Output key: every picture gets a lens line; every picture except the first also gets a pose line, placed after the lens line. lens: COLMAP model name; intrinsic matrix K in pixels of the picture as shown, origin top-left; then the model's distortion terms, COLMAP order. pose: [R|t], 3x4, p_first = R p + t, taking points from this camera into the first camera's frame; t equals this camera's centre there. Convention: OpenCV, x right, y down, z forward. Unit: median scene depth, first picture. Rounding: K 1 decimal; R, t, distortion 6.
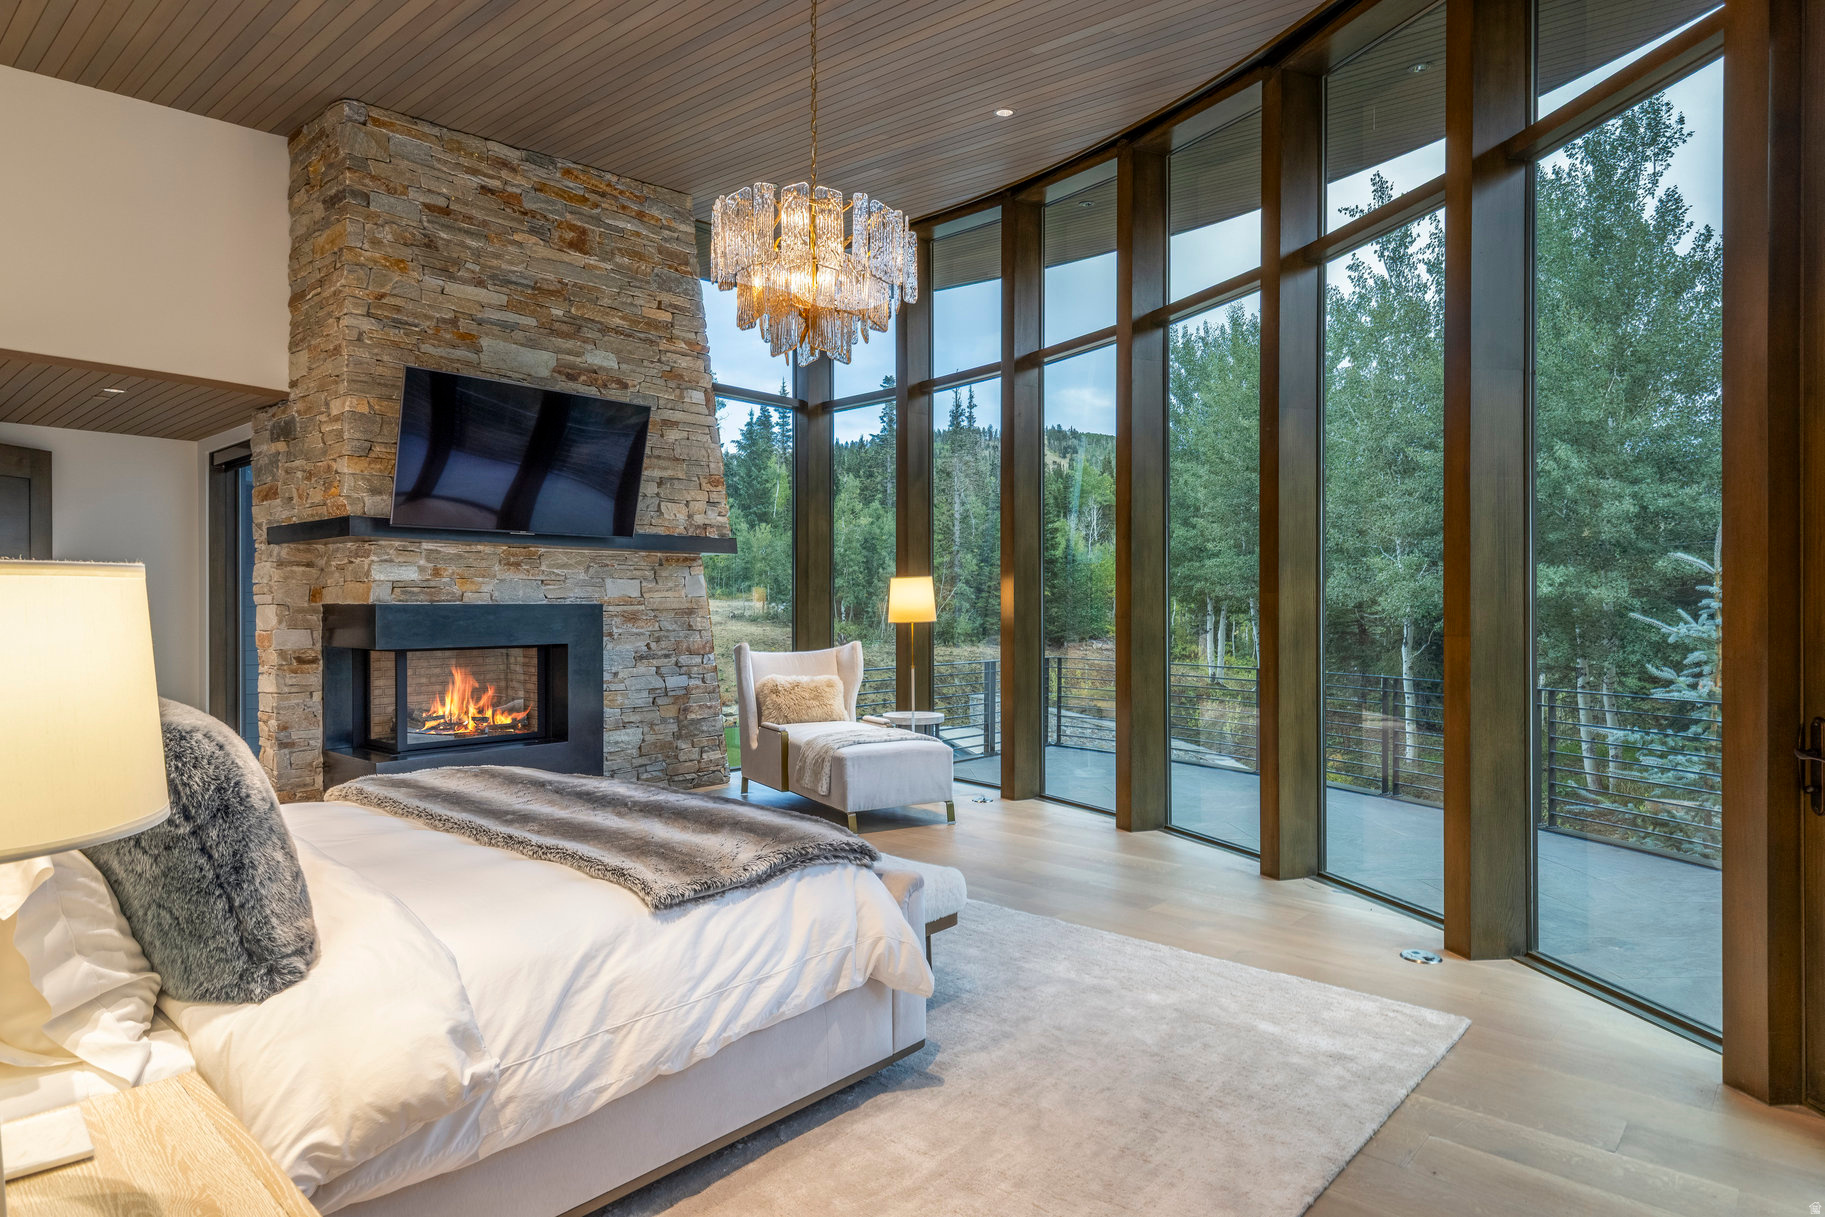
lens RADIAL K [[1049.0, 0, 905.4], [0, 1049.0, 609.4], [0, 0, 1]] dist [0.021629, 0.000233]
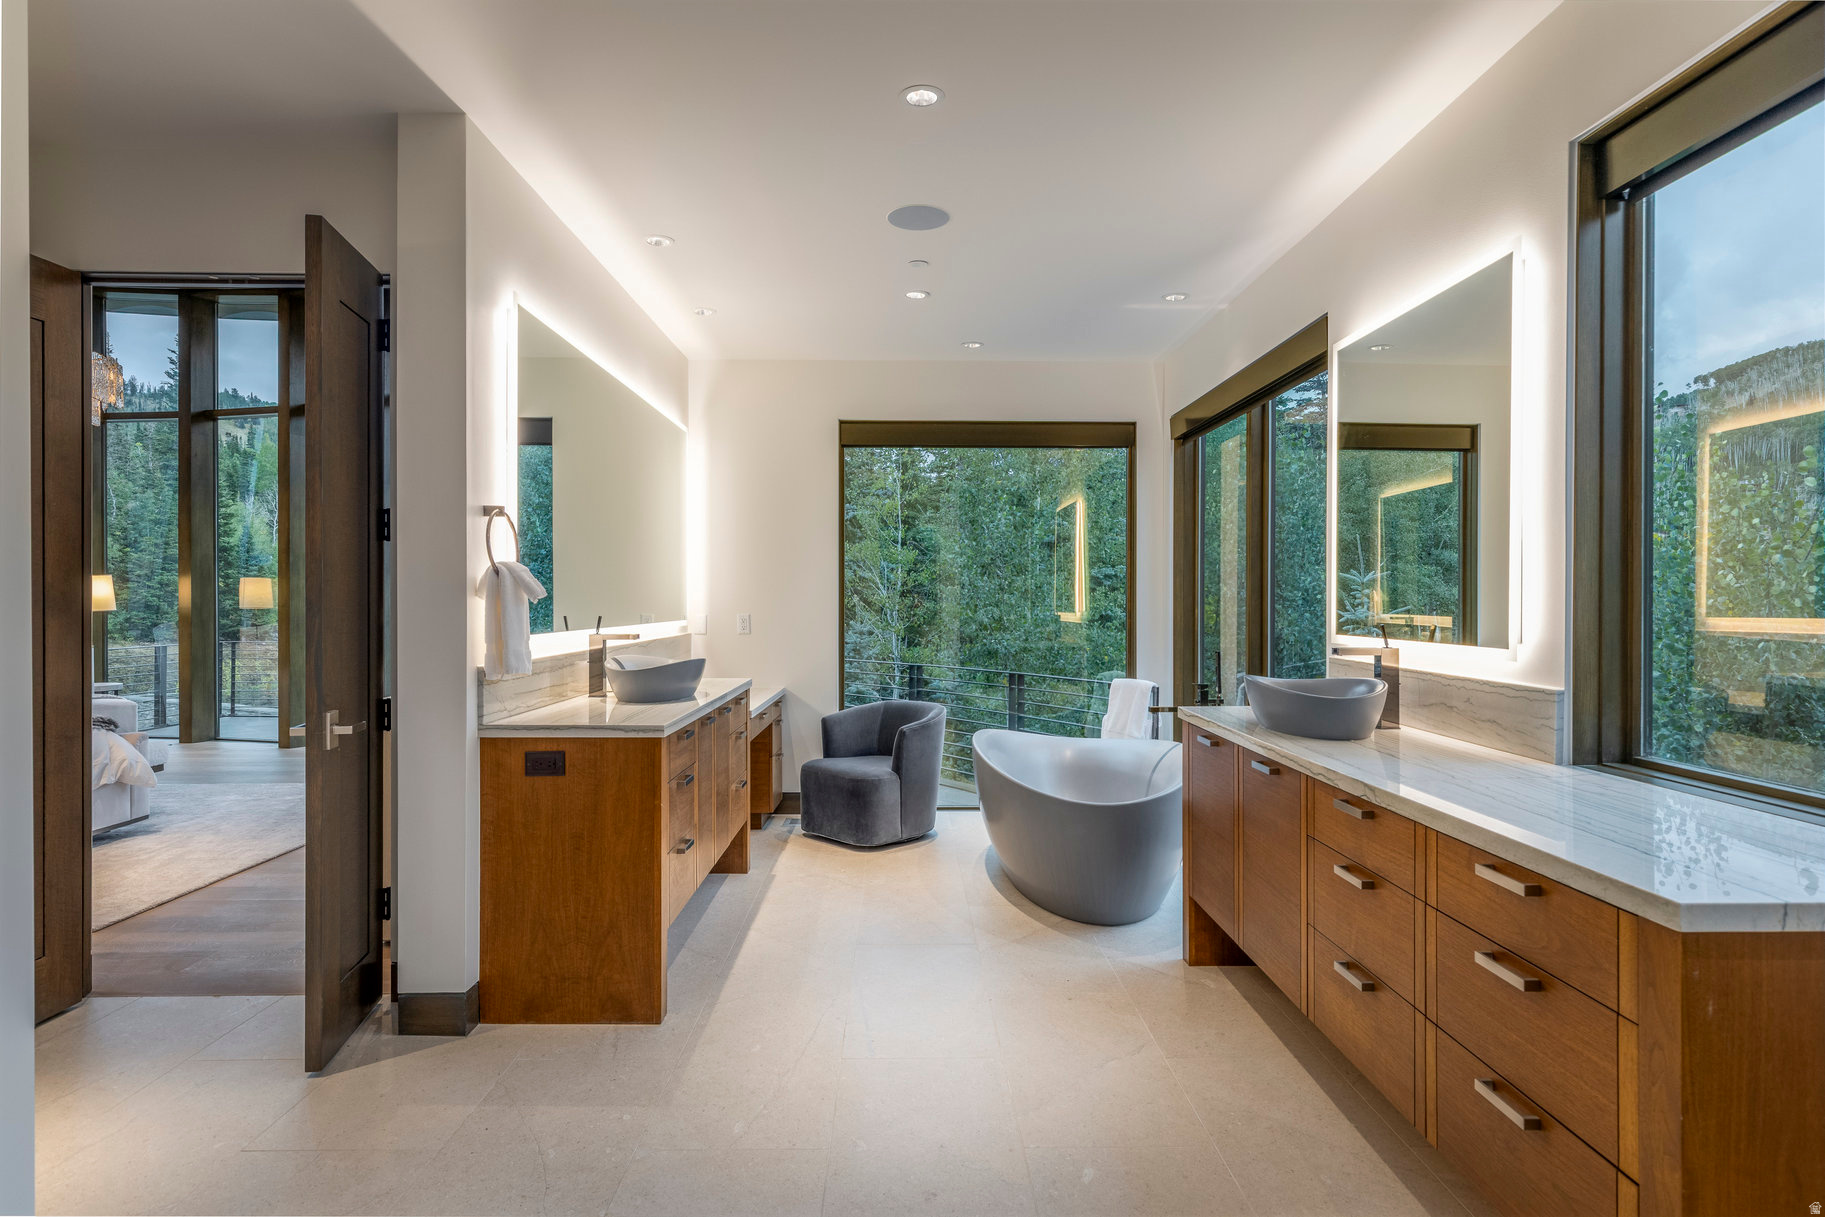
lens RADIAL K [[1049.0, 0, 908.0], [0, 1049.0, 608.8], [0, 0, 1]] dist [0.021629, 0.000233]
pose [[0.757121, 0.000387, 0.653275, -0.062208], [-0.002755, 0.999993, 0.002601, 0.003044], [-0.653269, -0.003769, 0.757116, -0.439468]]
